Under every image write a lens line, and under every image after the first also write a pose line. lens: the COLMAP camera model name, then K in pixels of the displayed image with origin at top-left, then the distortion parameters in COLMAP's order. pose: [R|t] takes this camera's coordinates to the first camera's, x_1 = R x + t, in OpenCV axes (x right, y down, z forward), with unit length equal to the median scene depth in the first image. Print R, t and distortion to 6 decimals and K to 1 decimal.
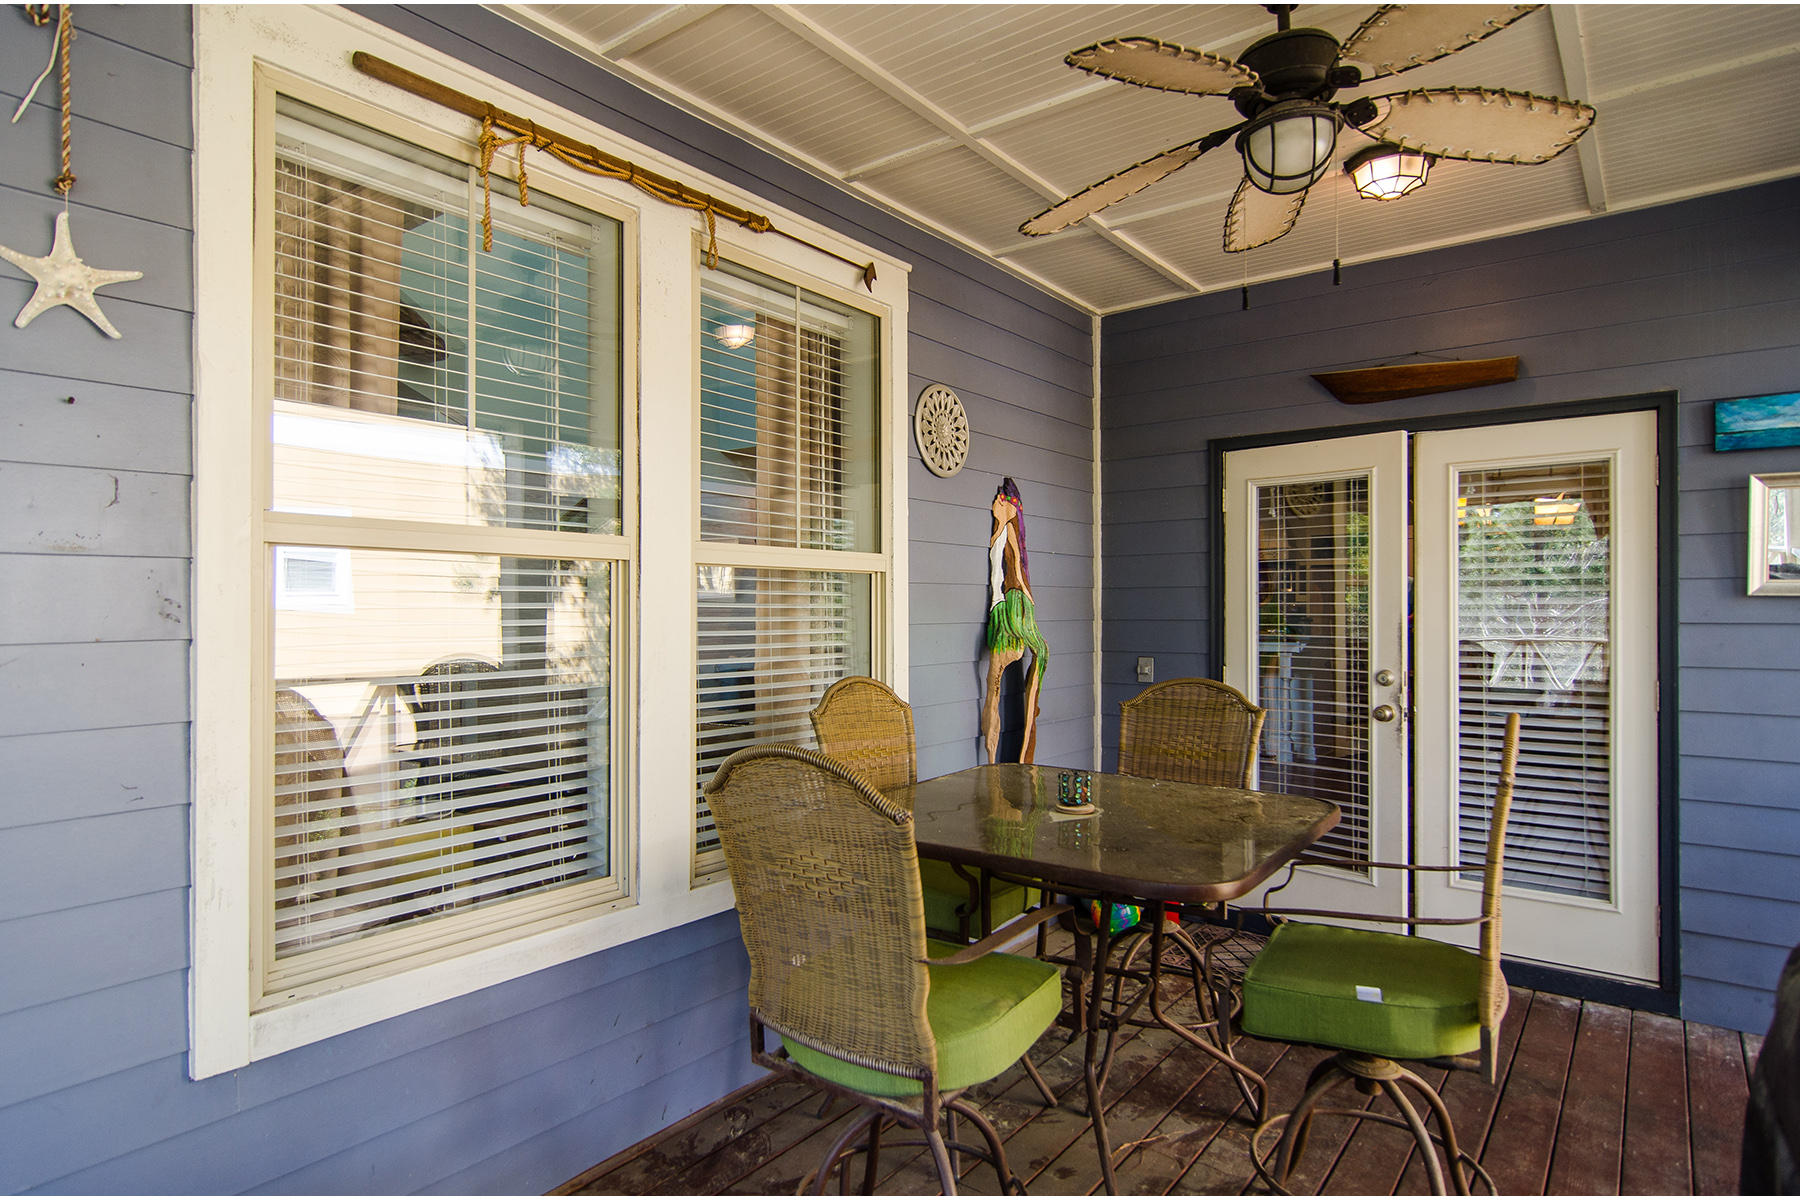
lens RADIAL K [[968.7, 0, 809.4], [0, 968.7, 601.6], [0, 0, 1]] dist [0.000597, -0.000014]
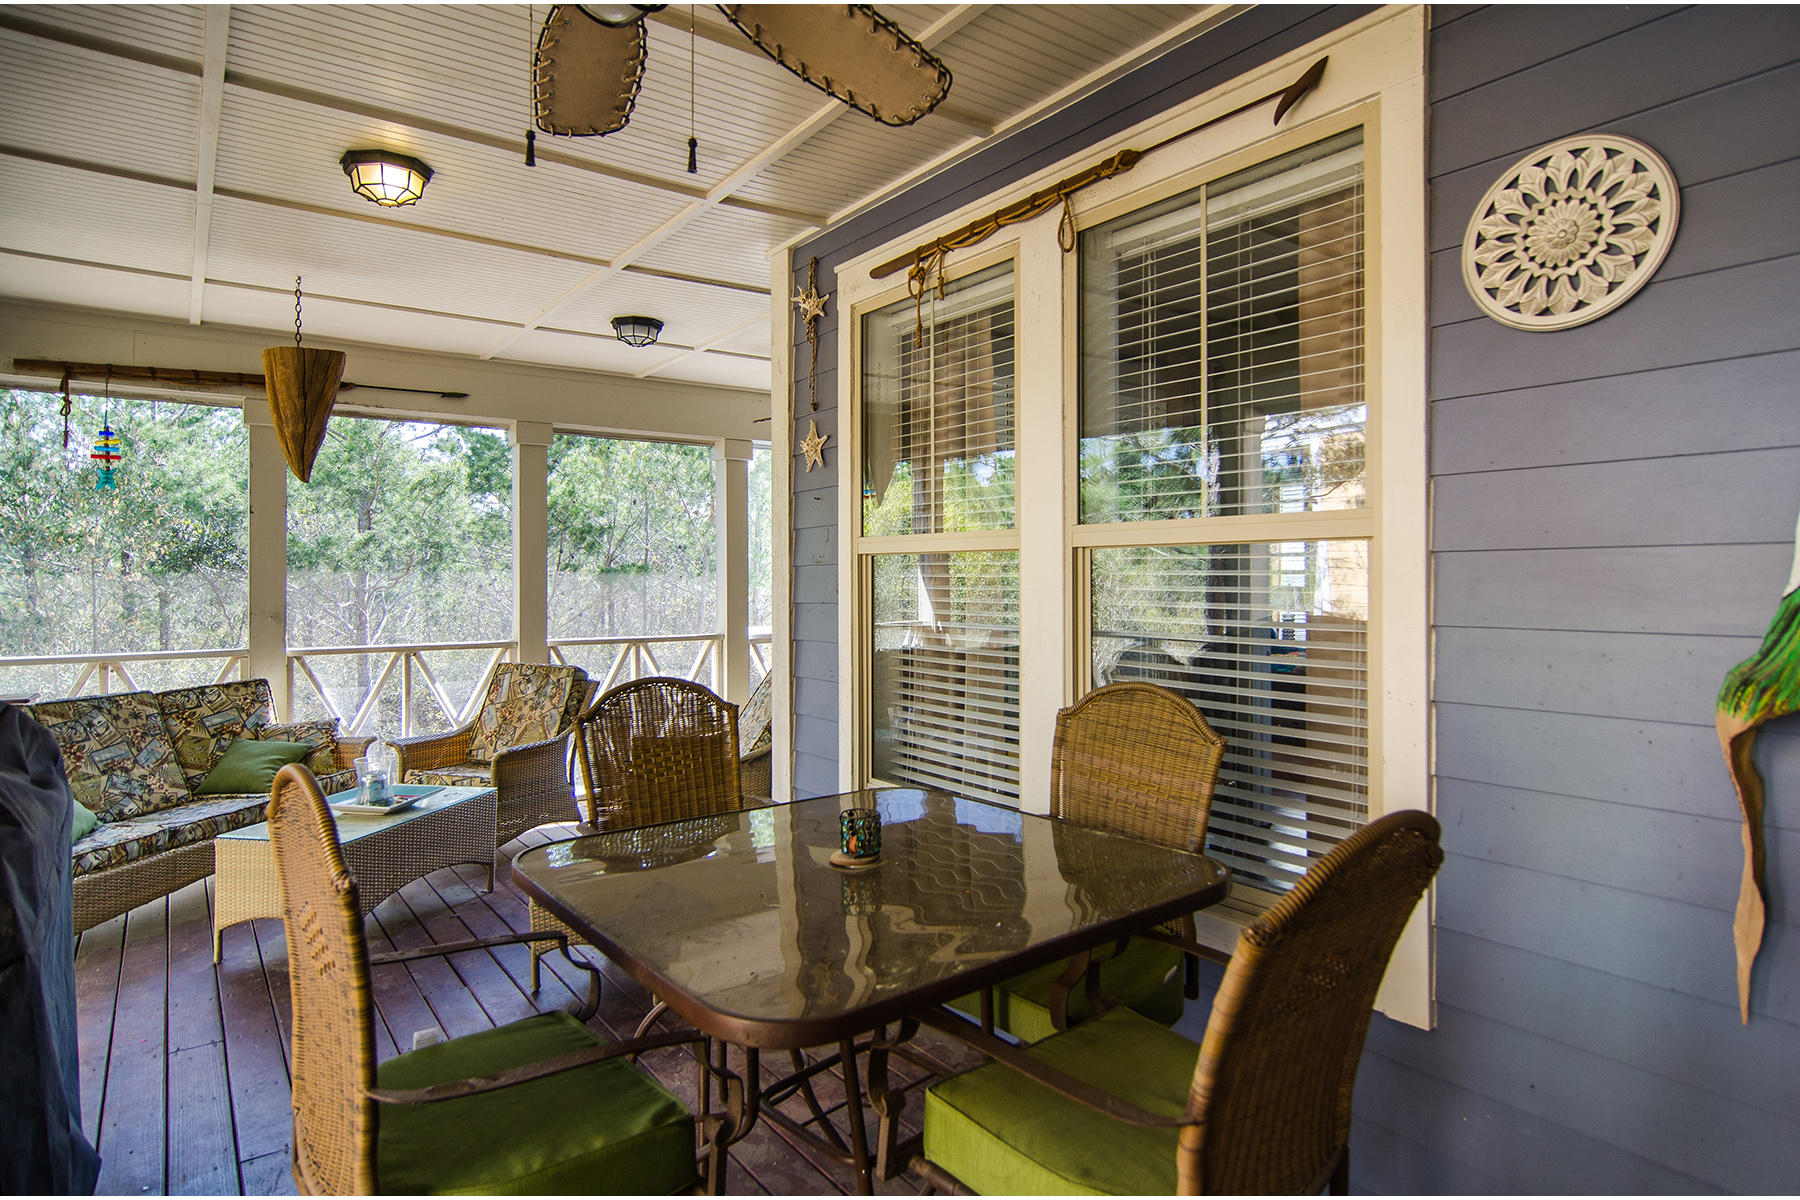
lens RADIAL K [[968.7, 0, 918.0], [0, 968.7, 608.5], [0, 0, 1]] dist [0.000597, -0.000014]
pose [[-0.193487, 0.020920, -0.980880, 0.897179], [-0.004526, 0.999743, 0.022215, 0.003693], [0.981092, 0.008738, -0.193343, 1.022297]]
